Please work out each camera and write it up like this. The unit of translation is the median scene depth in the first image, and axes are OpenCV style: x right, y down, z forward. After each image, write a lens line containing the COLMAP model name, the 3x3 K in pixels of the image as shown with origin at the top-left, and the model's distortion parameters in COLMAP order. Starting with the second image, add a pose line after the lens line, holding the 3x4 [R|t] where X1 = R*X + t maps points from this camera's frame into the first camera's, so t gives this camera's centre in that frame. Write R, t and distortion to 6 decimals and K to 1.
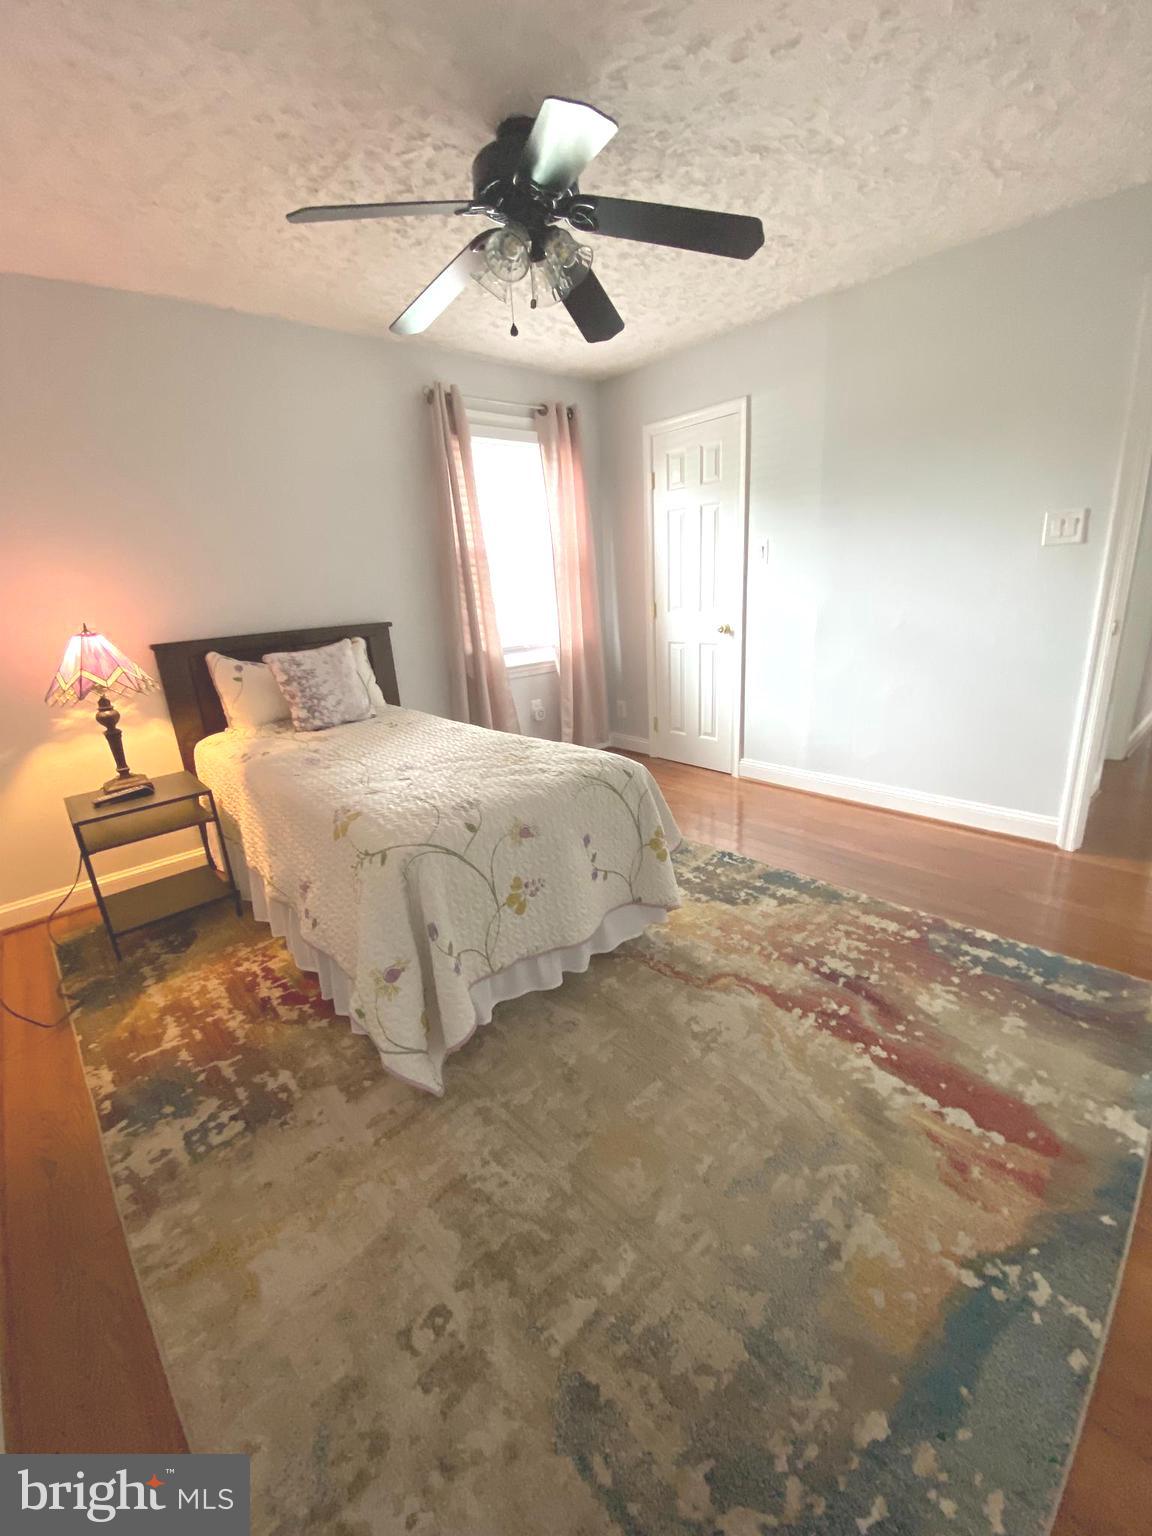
lens RADIAL K [[617.5, 0, 584.8], [0, 617.5, 759.6], [0, 0, 1]] dist [-0.004213, -0.009033]
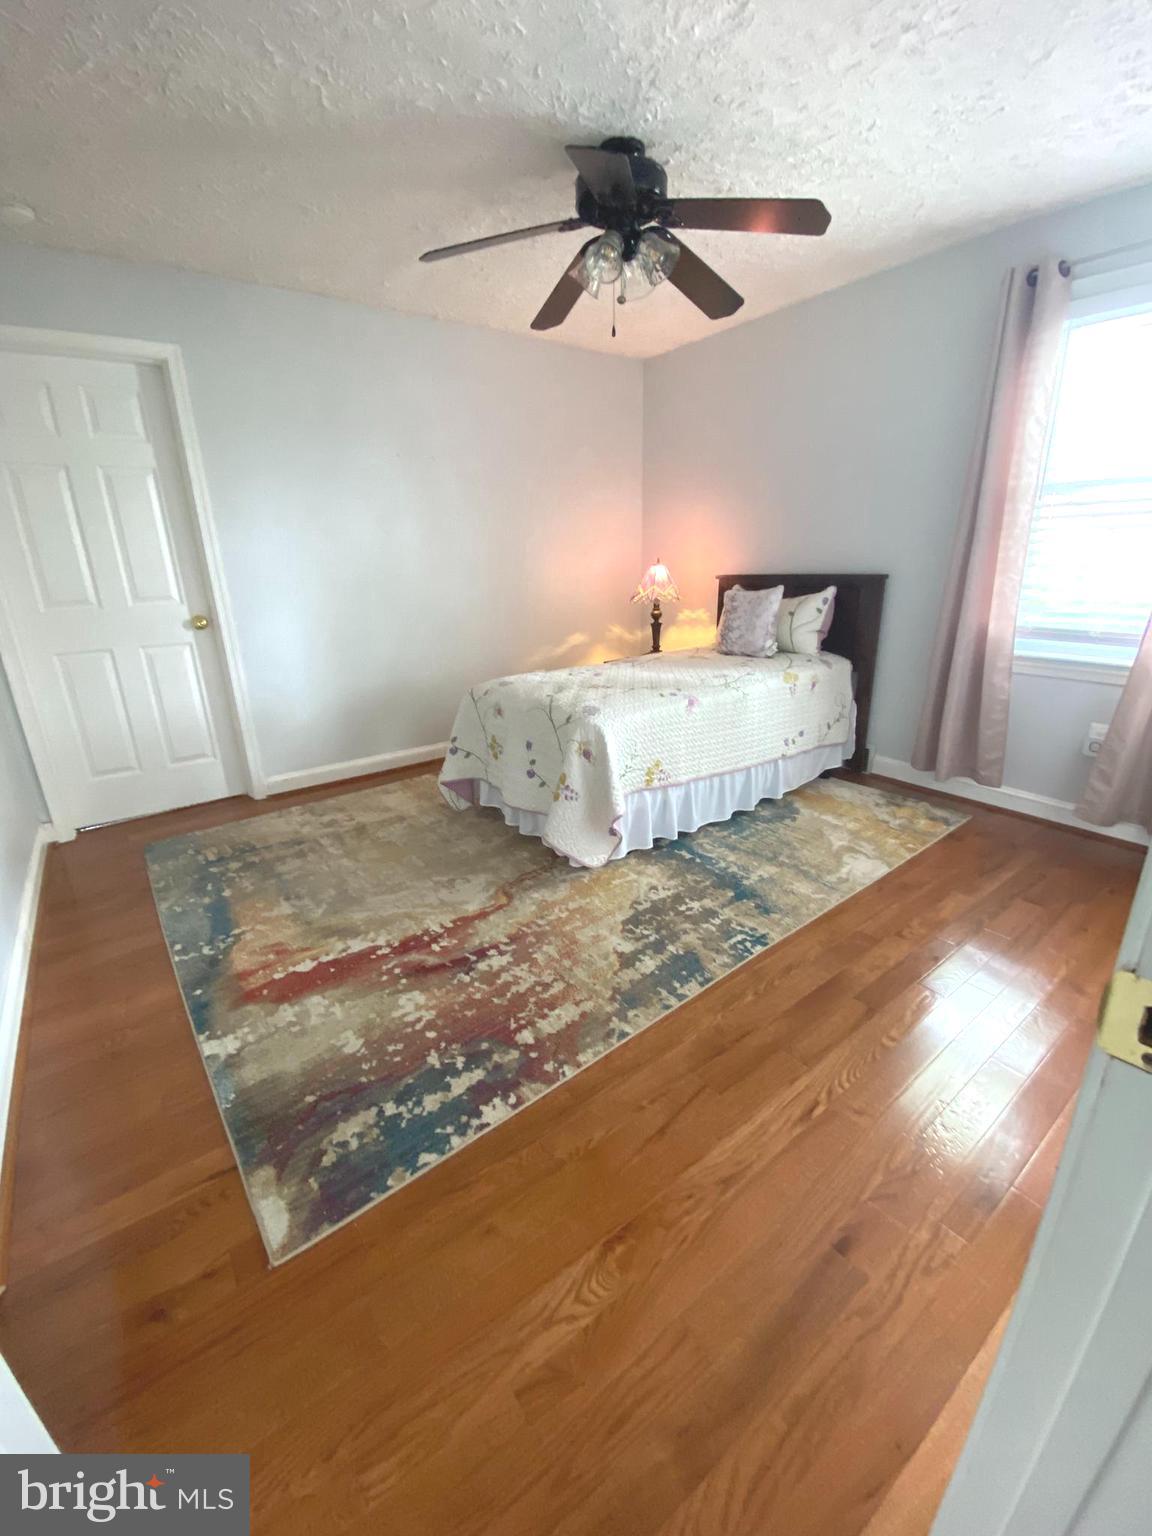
lens RADIAL K [[617.5, 0, 574.3], [0, 617.5, 771.9], [0, 0, 1]] dist [-0.004213, -0.009033]
pose [[-0.080717, 0.388335, -0.917976, 1.328462], [-0.273023, 0.877143, 0.395068, -0.390958], [0.958615, 0.282517, 0.035224, 1.132710]]
